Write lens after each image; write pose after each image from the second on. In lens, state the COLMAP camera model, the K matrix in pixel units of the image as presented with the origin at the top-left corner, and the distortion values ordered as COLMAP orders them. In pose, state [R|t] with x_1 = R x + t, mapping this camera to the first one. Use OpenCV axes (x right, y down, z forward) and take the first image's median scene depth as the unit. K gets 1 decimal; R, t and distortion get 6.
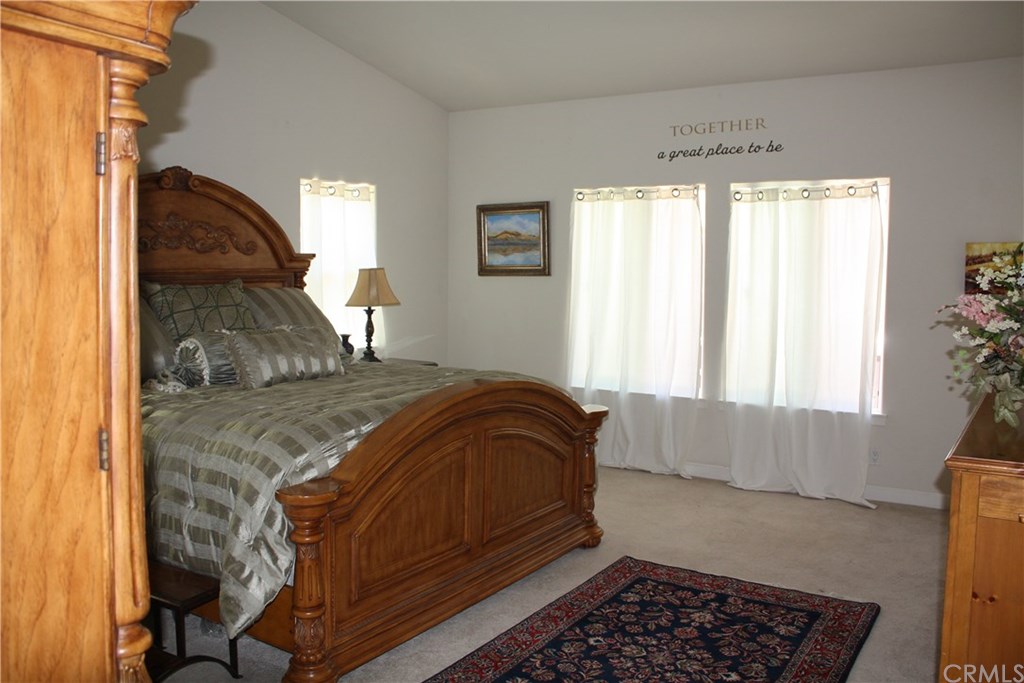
lens RADIAL K [[856.9, 0, 514.8], [0, 856.9, 336.6], [0, 0, 1]] dist [-0.097478, -0.002121]
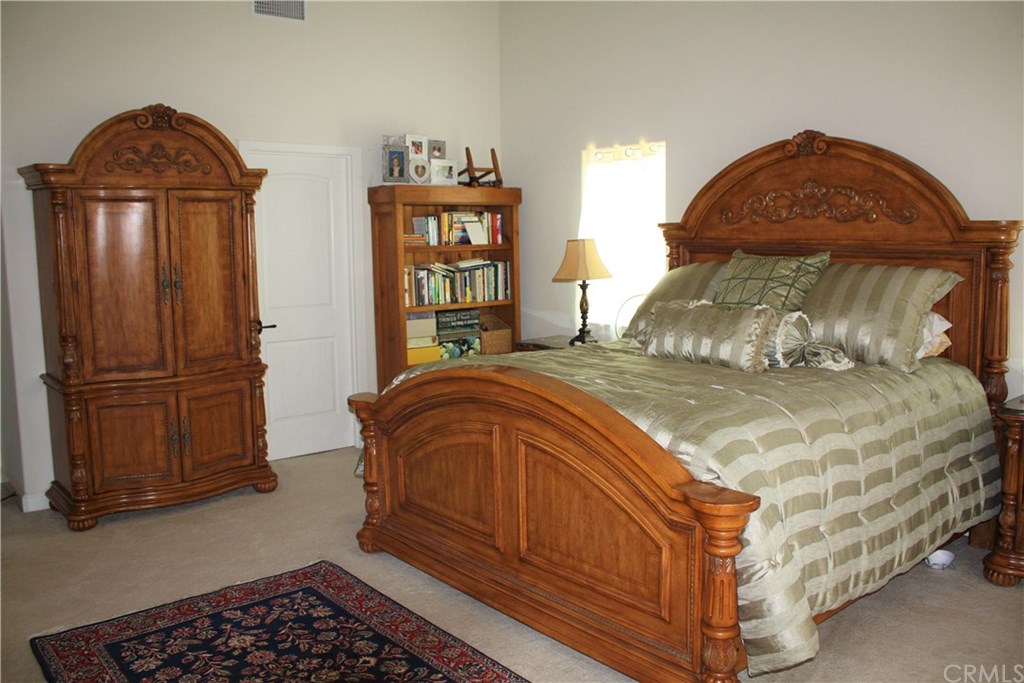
lens RADIAL K [[856.9, 0, 515.8], [0, 856.9, 344.0], [0, 0, 1]] dist [-0.097478, -0.002121]
pose [[-0.285051, 0.118999, -0.951097, 0.750959], [-0.074737, 0.986483, 0.145826, -0.097462], [0.955594, 0.112650, -0.272304, 1.187358]]
